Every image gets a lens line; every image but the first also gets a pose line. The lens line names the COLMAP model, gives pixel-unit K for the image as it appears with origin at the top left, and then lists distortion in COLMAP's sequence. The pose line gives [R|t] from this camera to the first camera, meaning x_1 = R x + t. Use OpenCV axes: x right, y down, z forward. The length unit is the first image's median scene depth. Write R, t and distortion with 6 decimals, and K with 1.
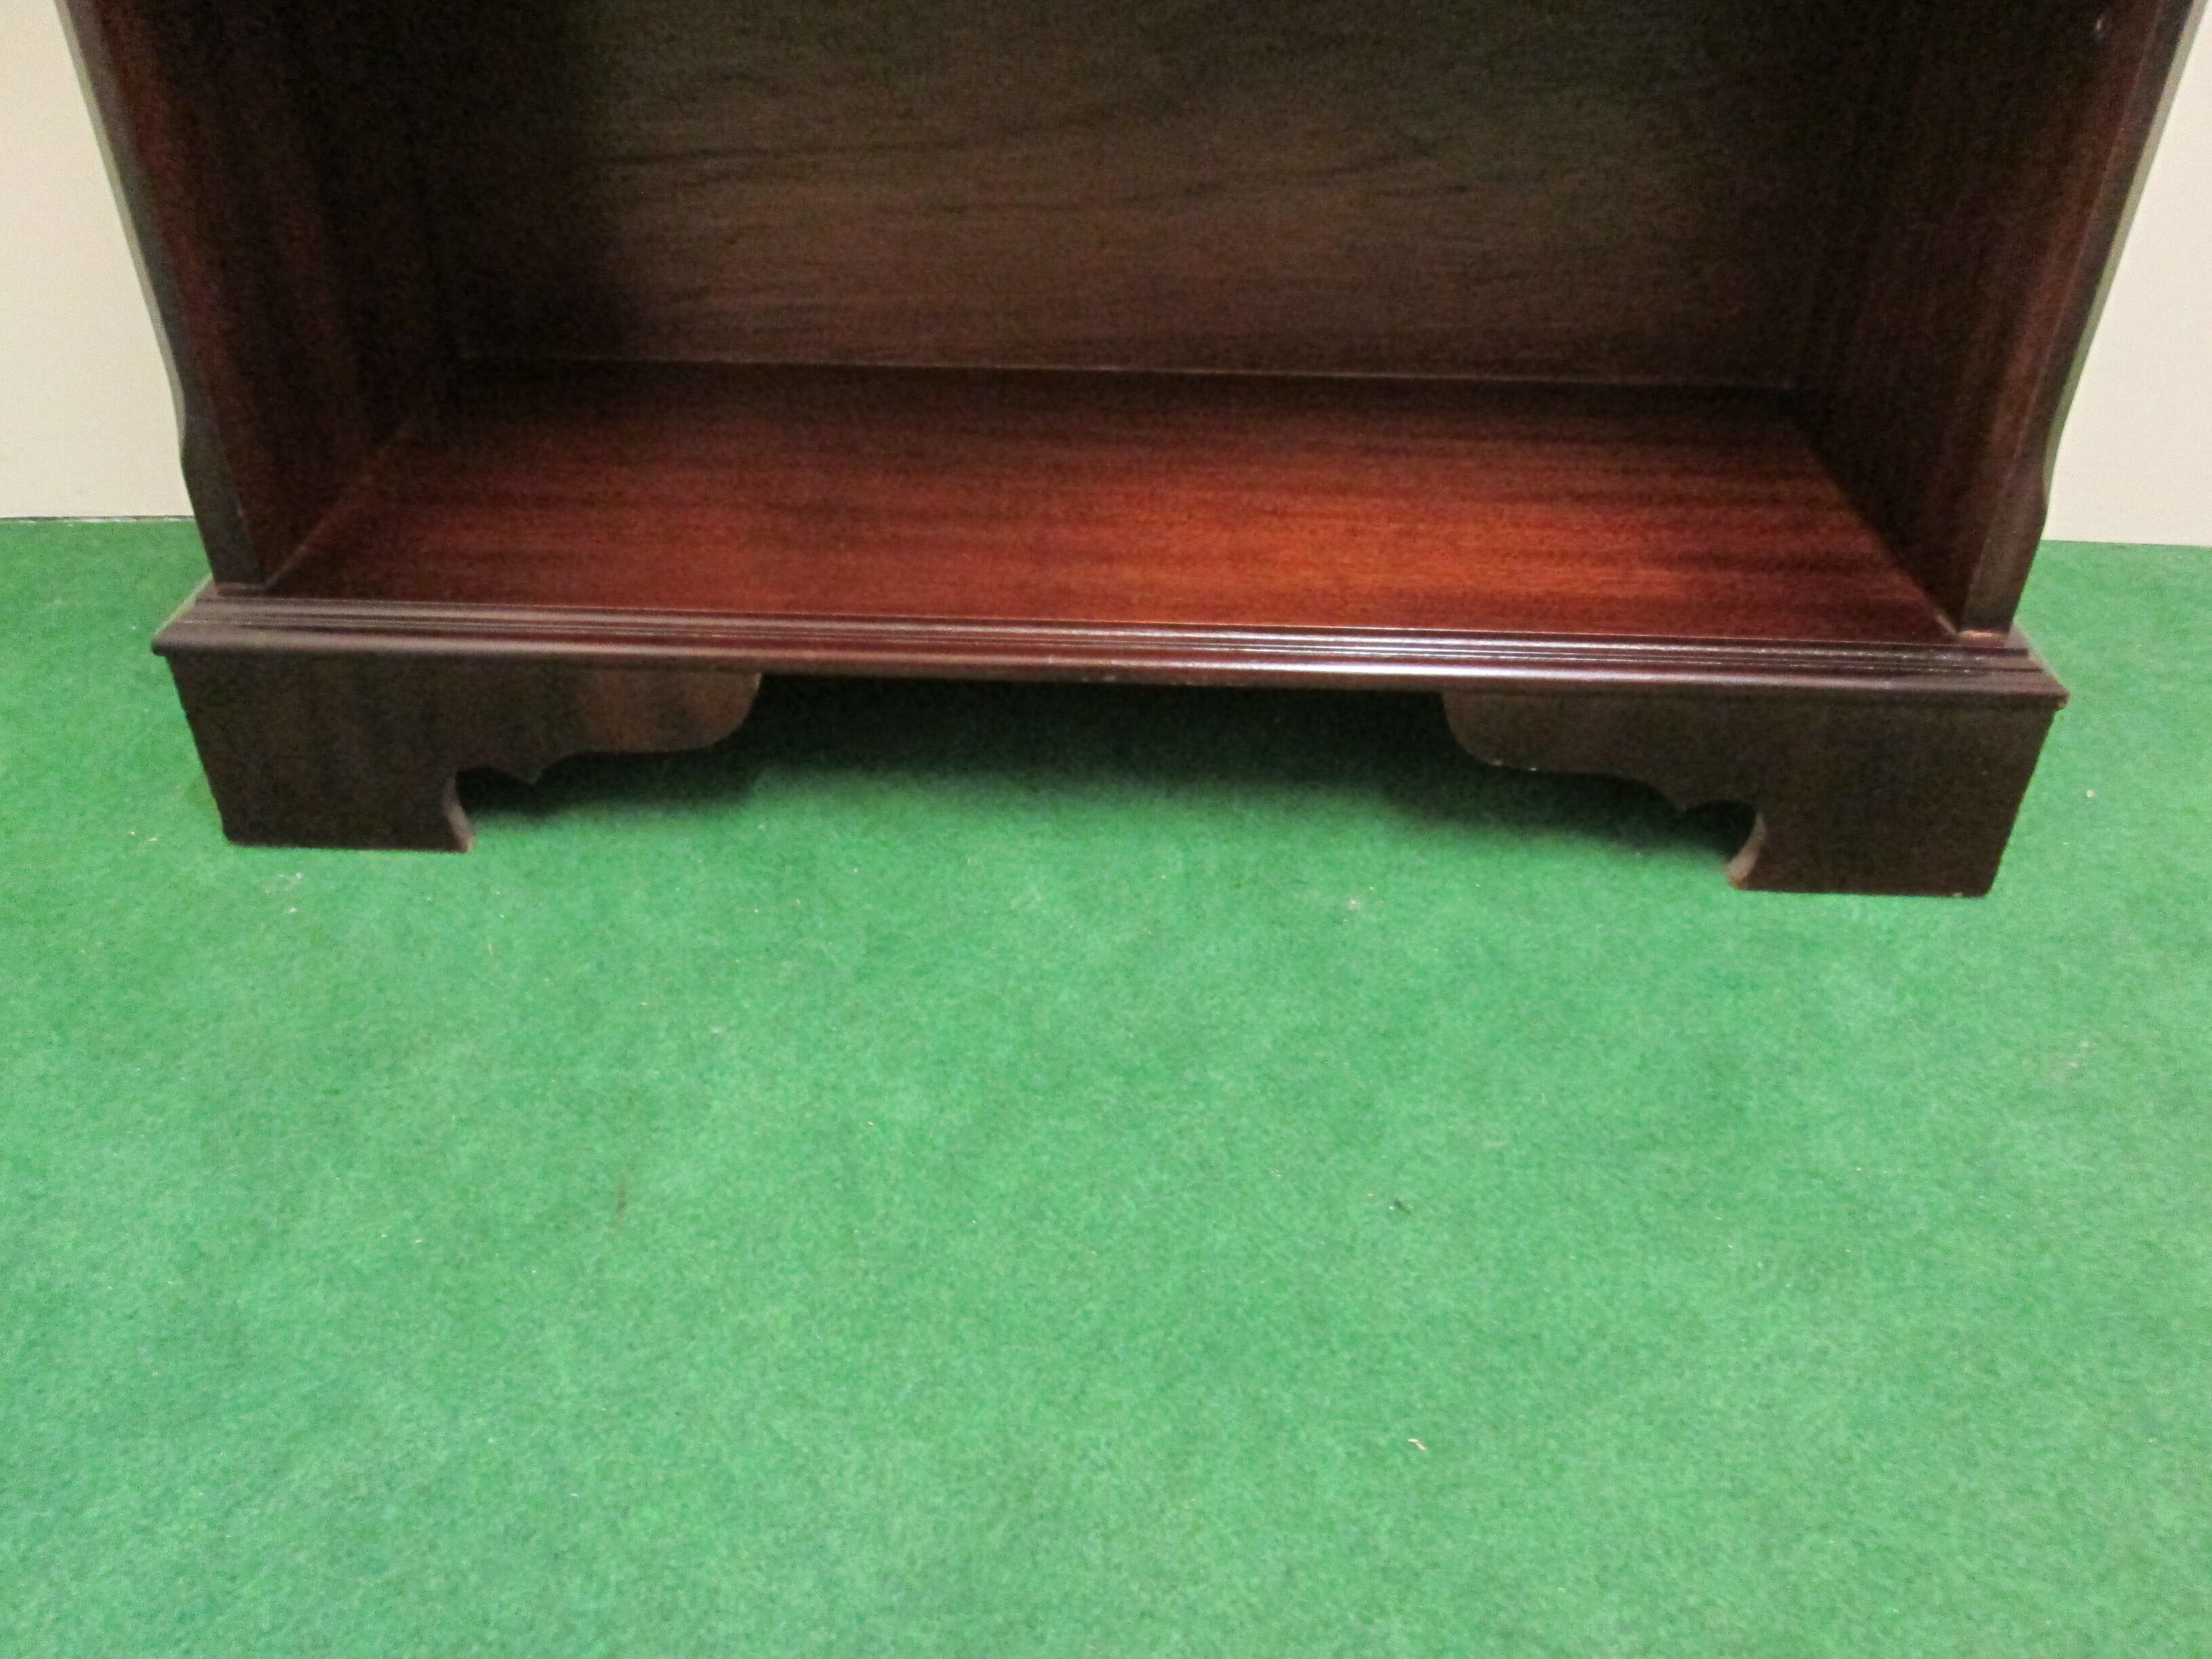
lens RADIAL K [[1831.5, 0, 1108.0], [0, 1831.5, 917.3], [0, 0, 1]] dist [-0.060882, 0.001487]
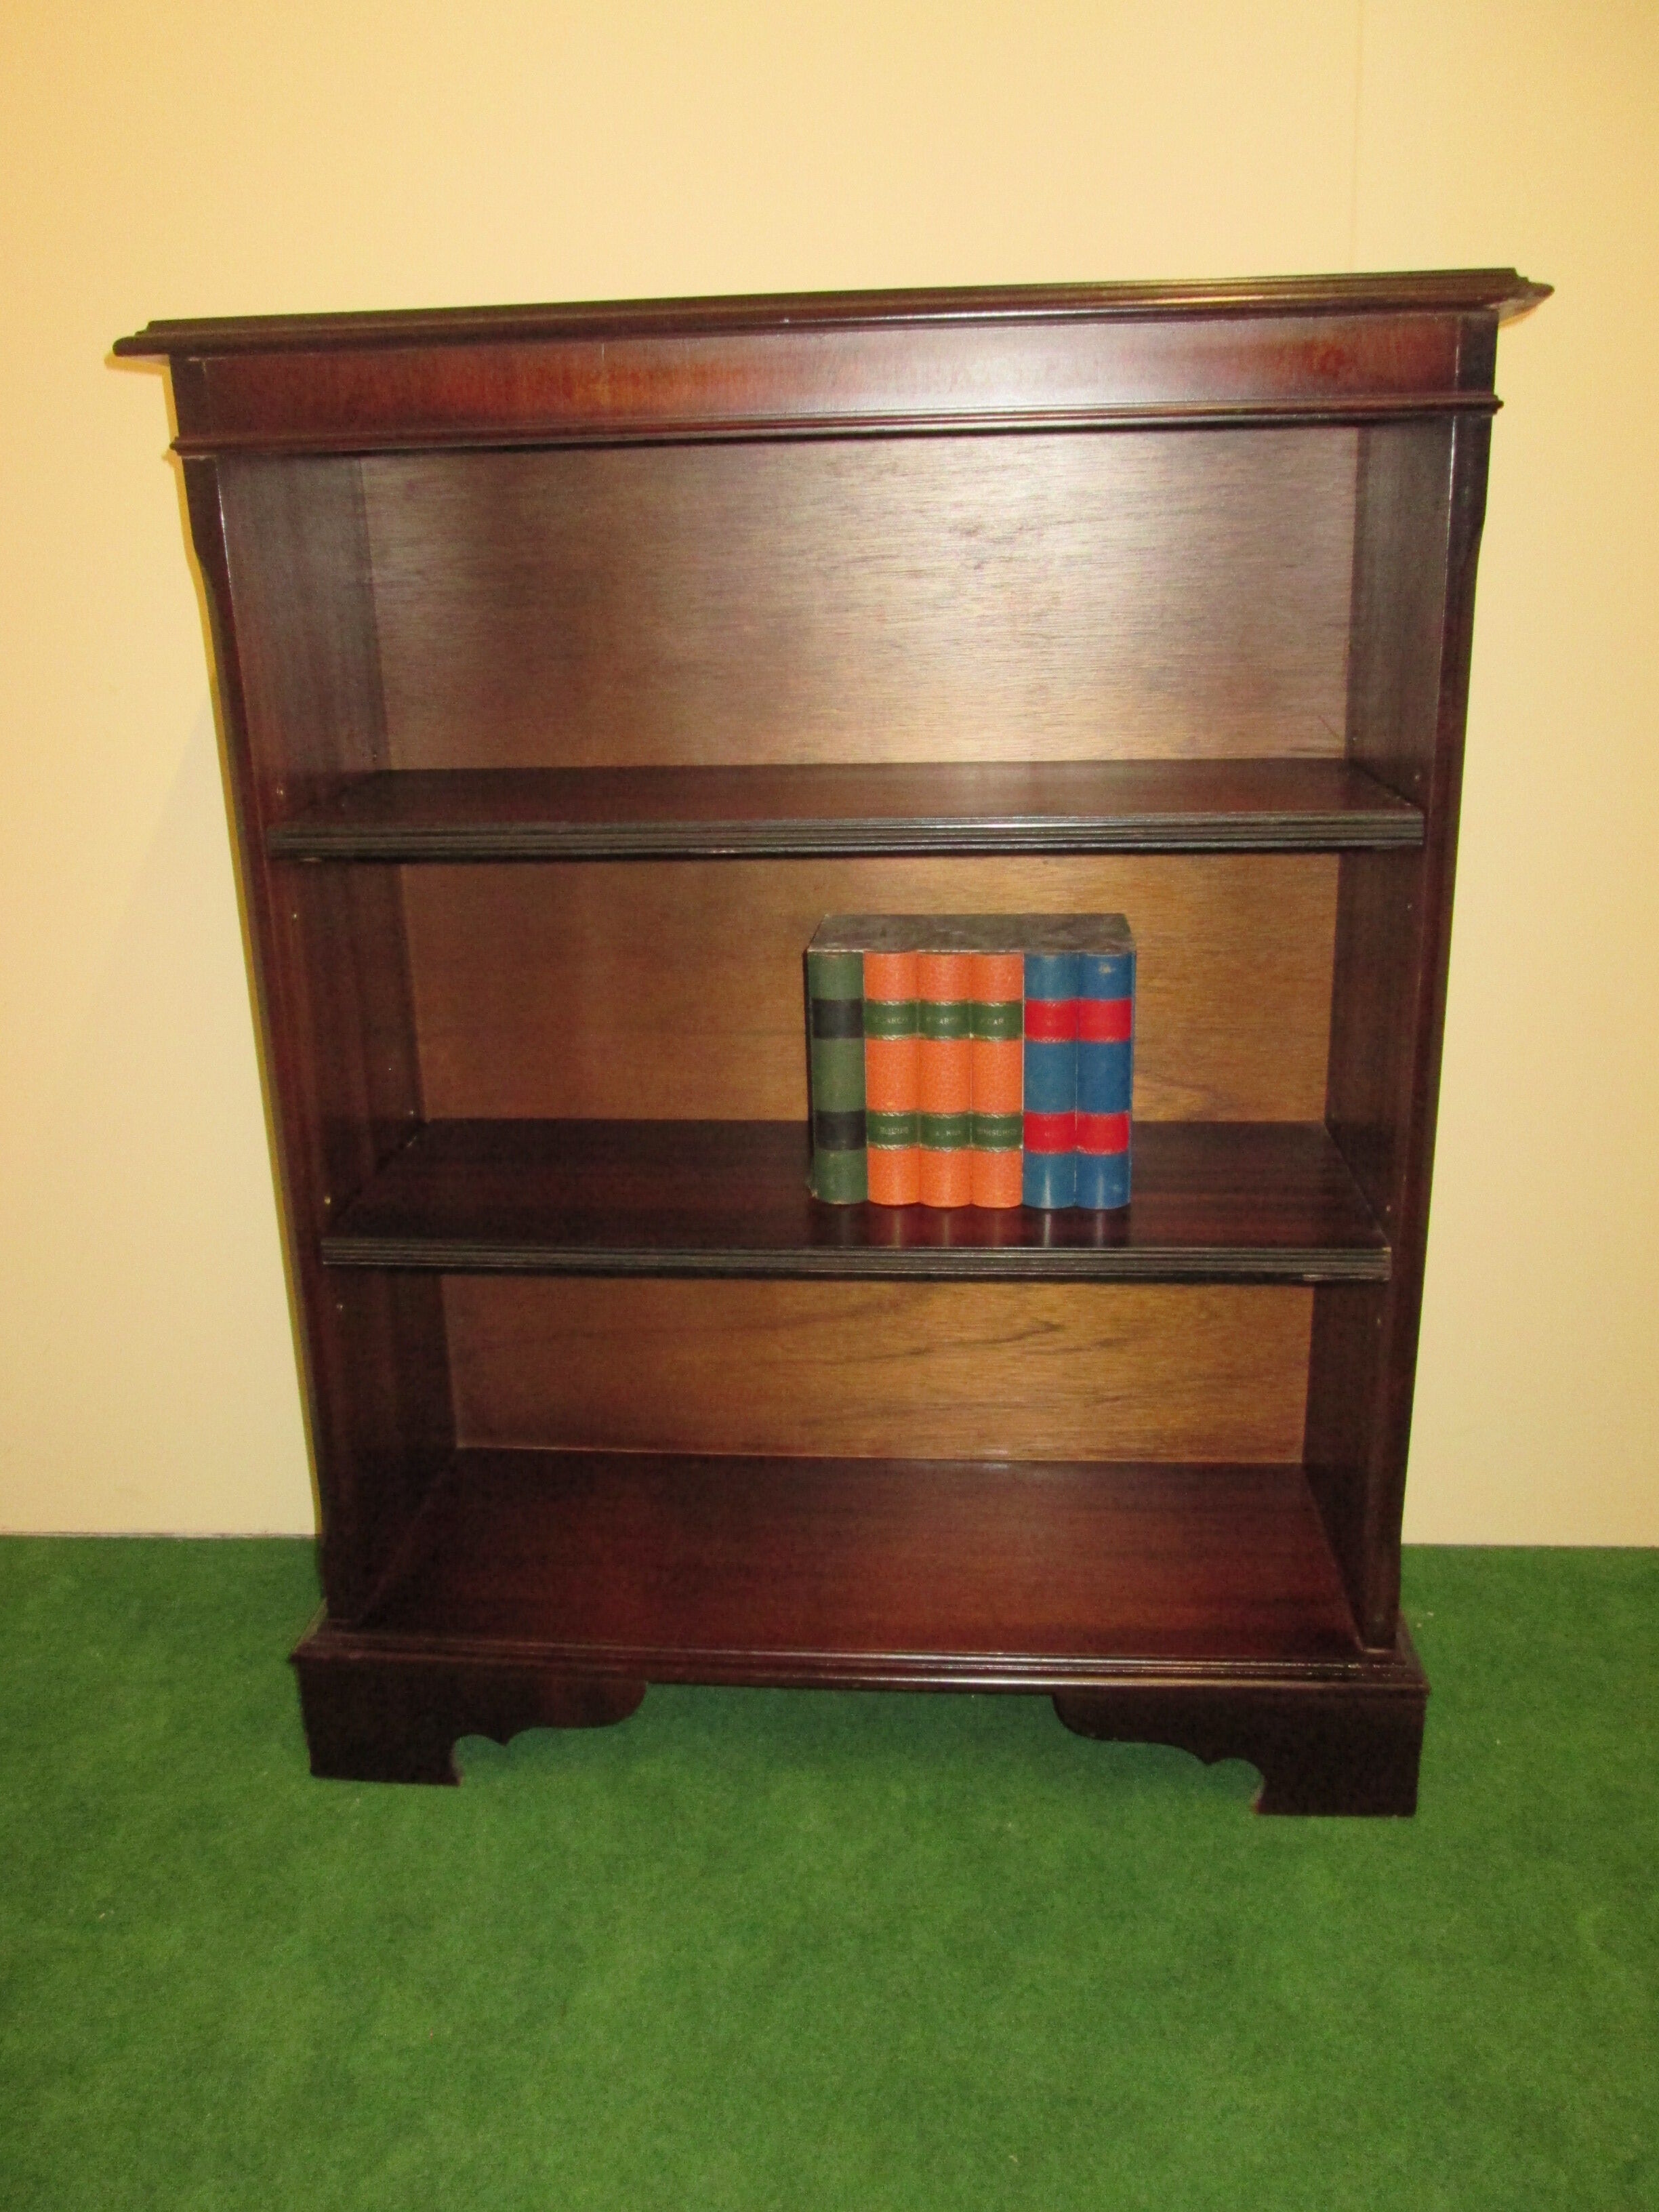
lens RADIAL K [[1831.5, 0, 840.9], [0, 1831.5, 1056.5], [0, 0, 1]] dist [-0.060882, 0.001487]
pose [[0.998718, -0.014348, -0.048540, 0.083363], [-0.004992, 0.926387, -0.376540, -0.038779], [0.050369, 0.376299, 0.925128, -0.836248]]
